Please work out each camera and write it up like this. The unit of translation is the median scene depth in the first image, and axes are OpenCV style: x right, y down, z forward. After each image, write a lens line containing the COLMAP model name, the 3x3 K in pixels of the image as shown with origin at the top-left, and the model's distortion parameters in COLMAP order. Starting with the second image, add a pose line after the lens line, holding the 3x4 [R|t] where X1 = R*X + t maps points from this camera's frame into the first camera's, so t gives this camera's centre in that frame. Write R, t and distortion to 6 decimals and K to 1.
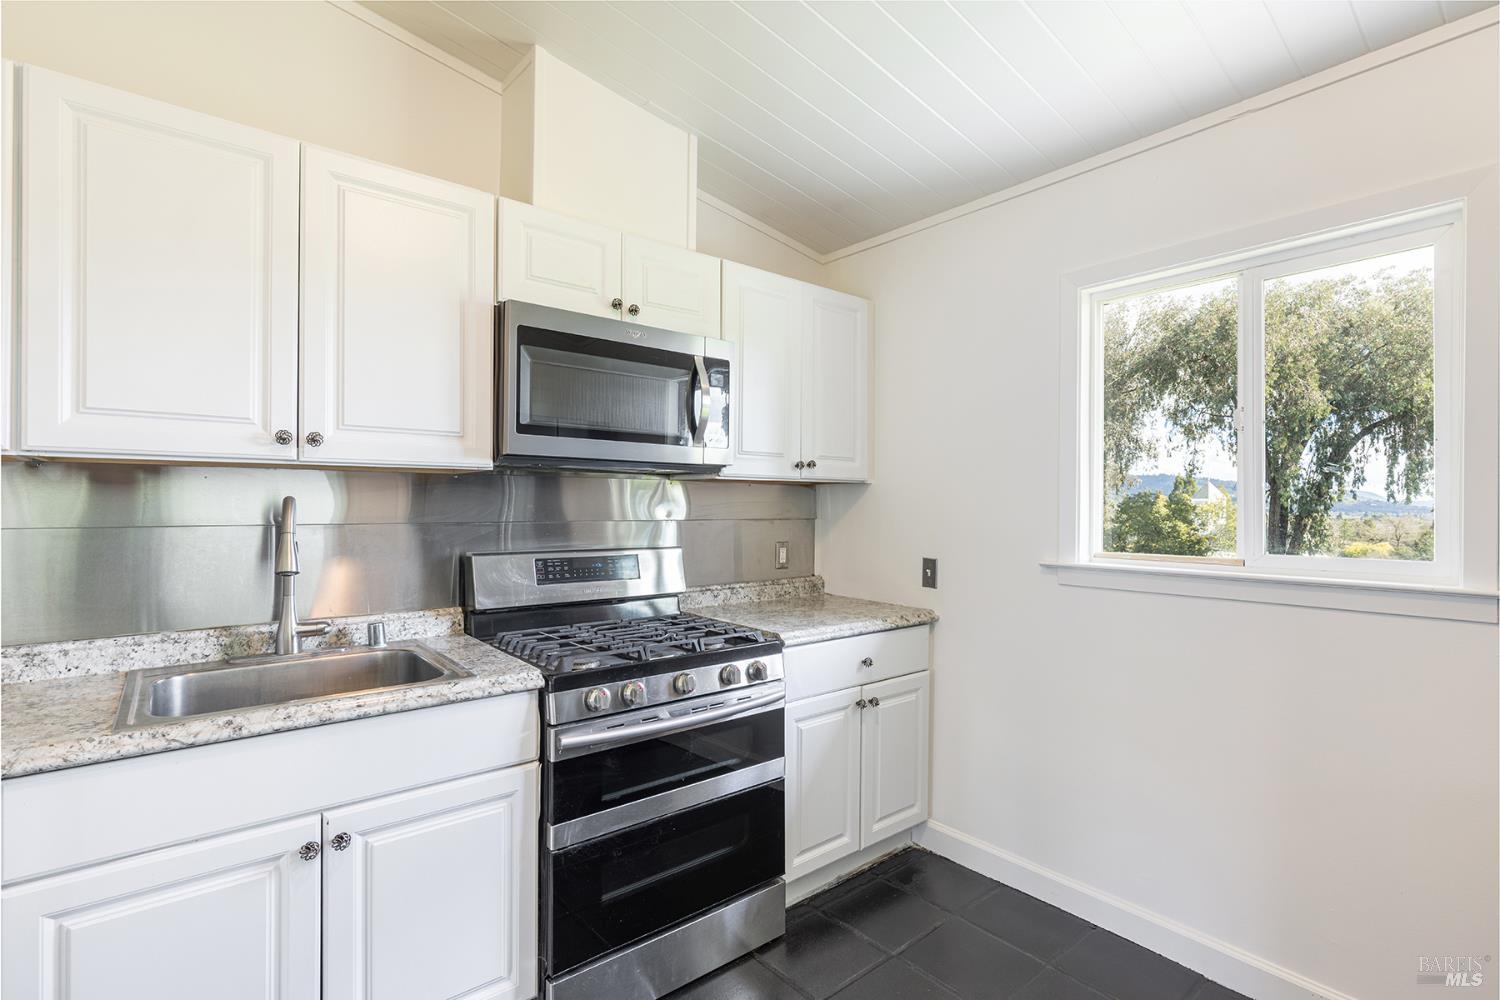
lens RADIAL K [[701.9, 0, 752.2], [0, 701.9, 503.7], [0, 0, 1]] dist [0.000729, -0.000060]
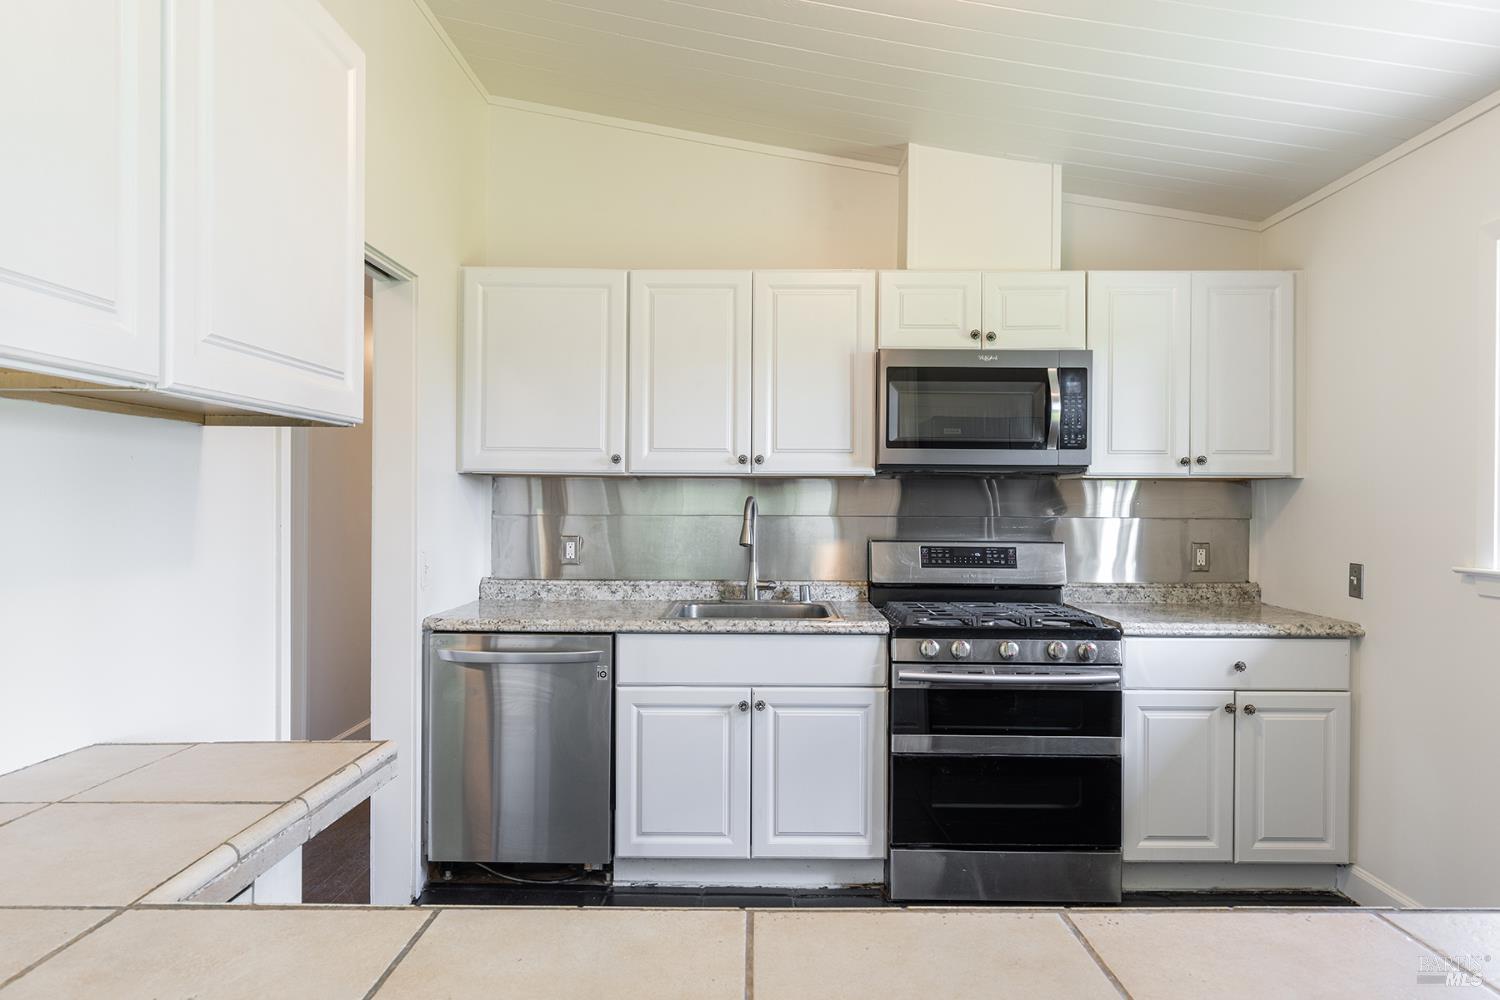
lens RADIAL K [[876.7, 0, 750.0], [0, 876.7, 500.0], [0, 0, 1]] dist [0.002503, 0.000182]
pose [[0.764754, -0.003919, -0.644311, 0.488833], [-0.000705, 0.999976, -0.006920, 0.008879], [0.644322, 0.005746, 0.764733, -0.399449]]
